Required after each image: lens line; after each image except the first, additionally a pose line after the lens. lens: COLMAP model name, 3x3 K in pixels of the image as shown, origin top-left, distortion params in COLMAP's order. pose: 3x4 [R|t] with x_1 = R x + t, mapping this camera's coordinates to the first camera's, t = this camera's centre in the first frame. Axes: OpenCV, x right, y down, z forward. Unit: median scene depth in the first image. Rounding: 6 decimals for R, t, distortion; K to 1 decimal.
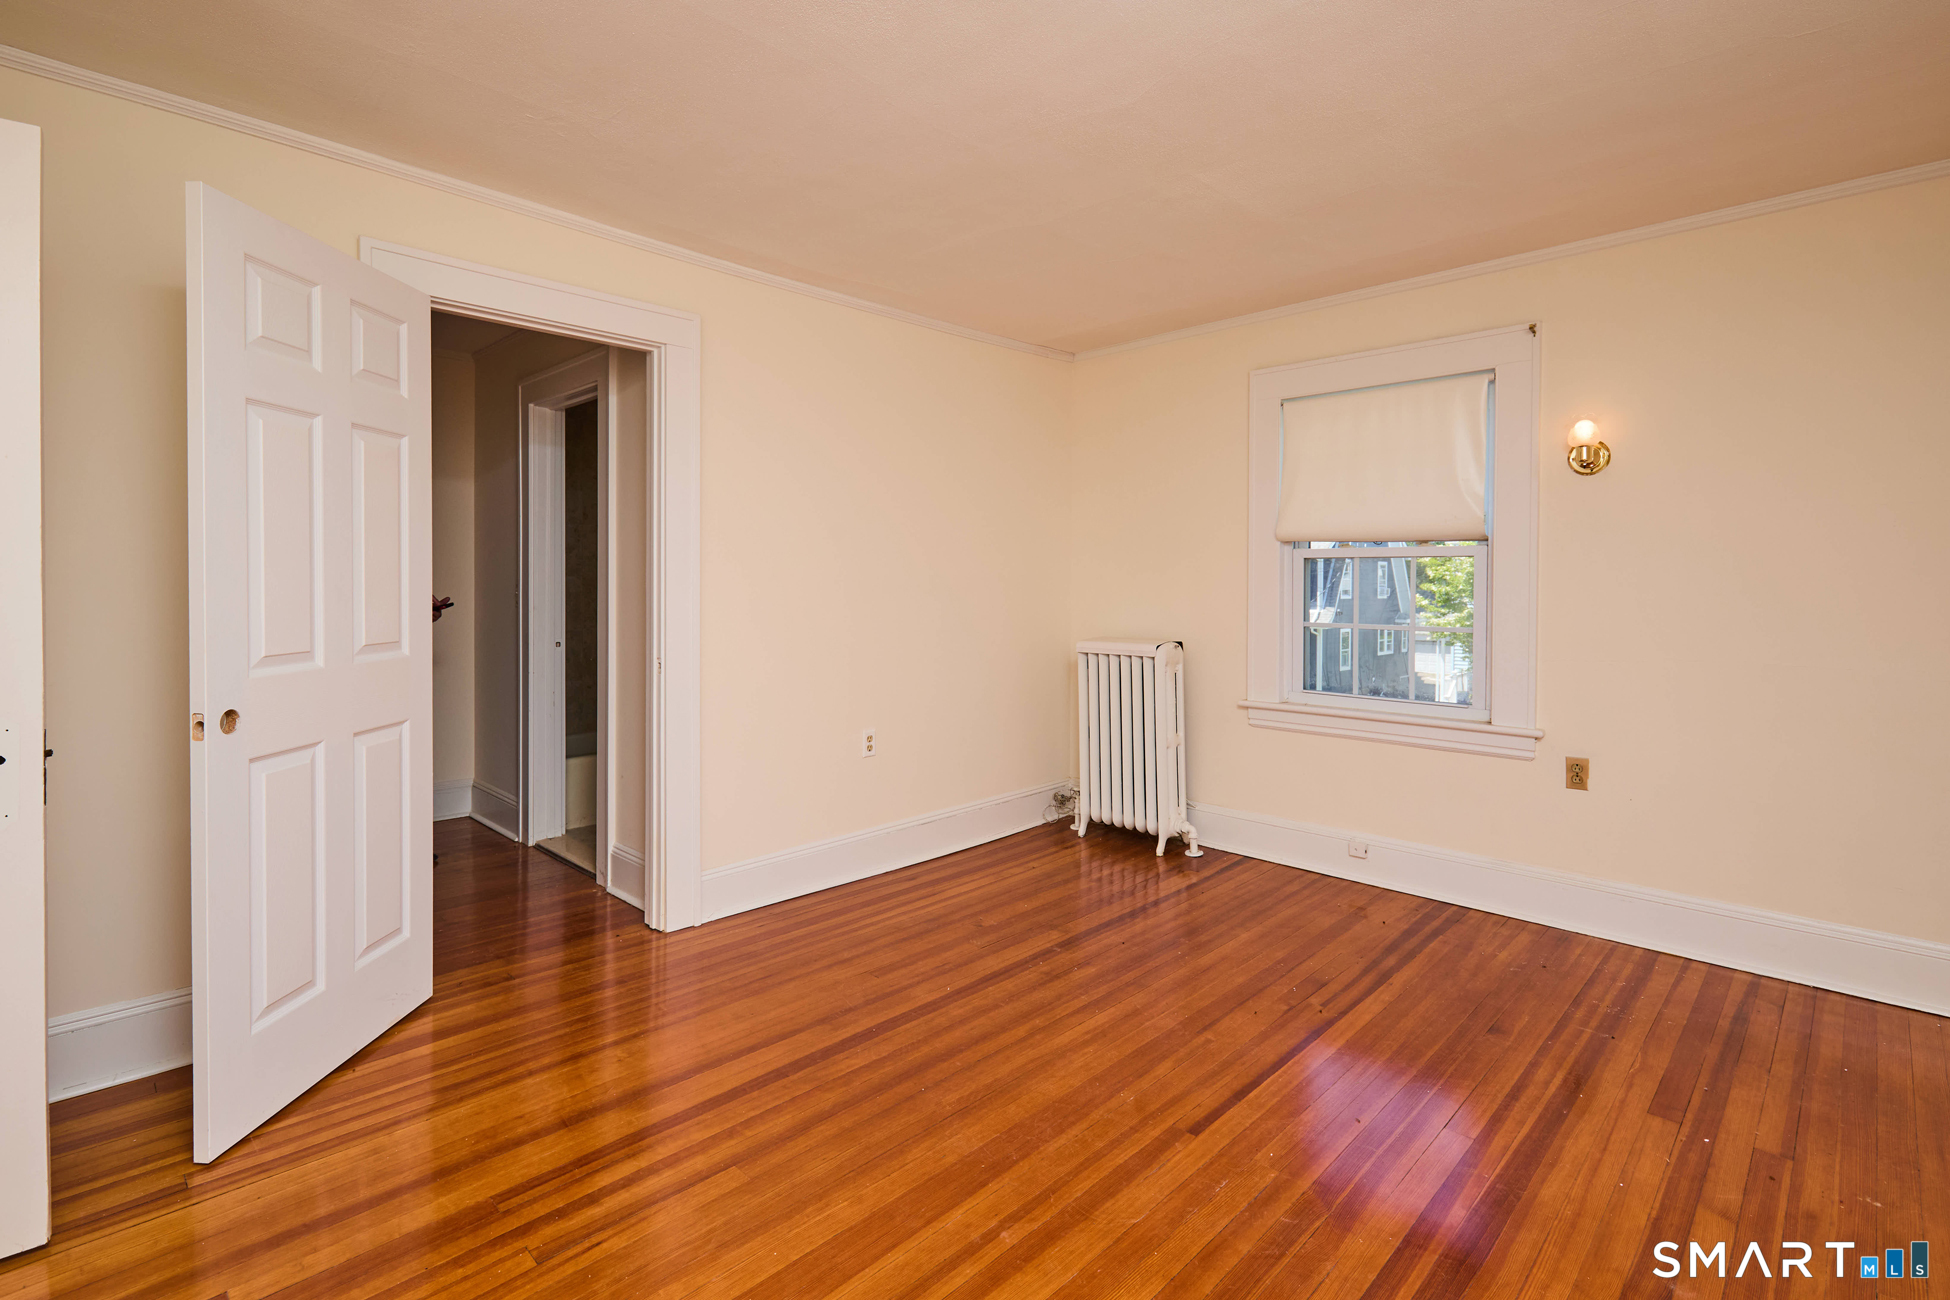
lens RADIAL K [[914.7, 0, 971.8], [0, 914.7, 593.8], [0, 0, 1]] dist [0.004286, 0.000878]
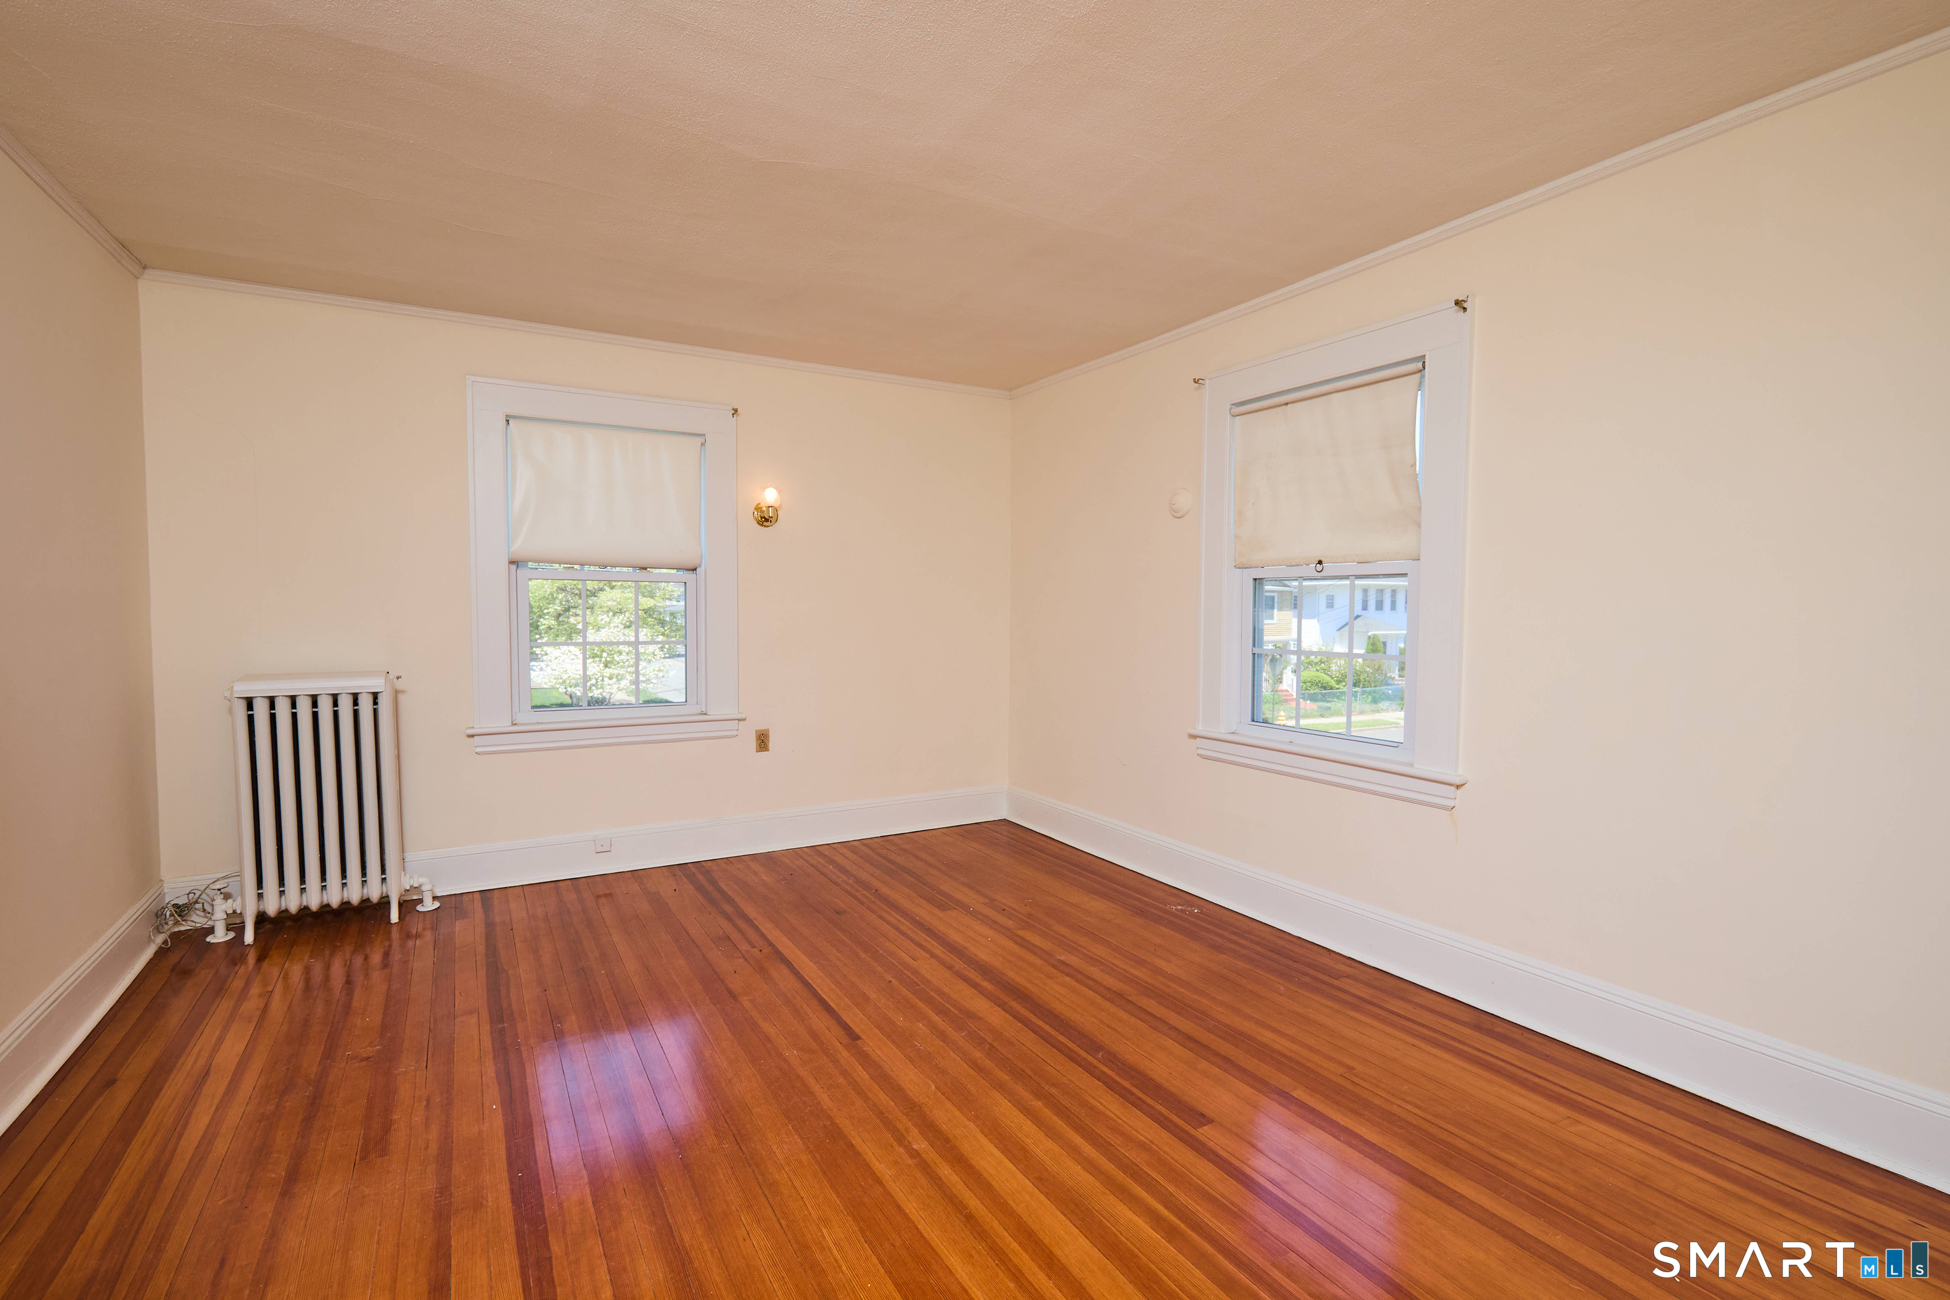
lens RADIAL K [[889.6, 0, 969.6], [0, 889.6, 652.2], [0, 0, 1]] dist [0.000745, -0.000603]
pose [[0.270037, -0.052237, 0.961432, -0.622147], [0.007236, 0.998609, 0.052224, -0.008335], [-0.962823, -0.007146, 0.270040, 0.369837]]
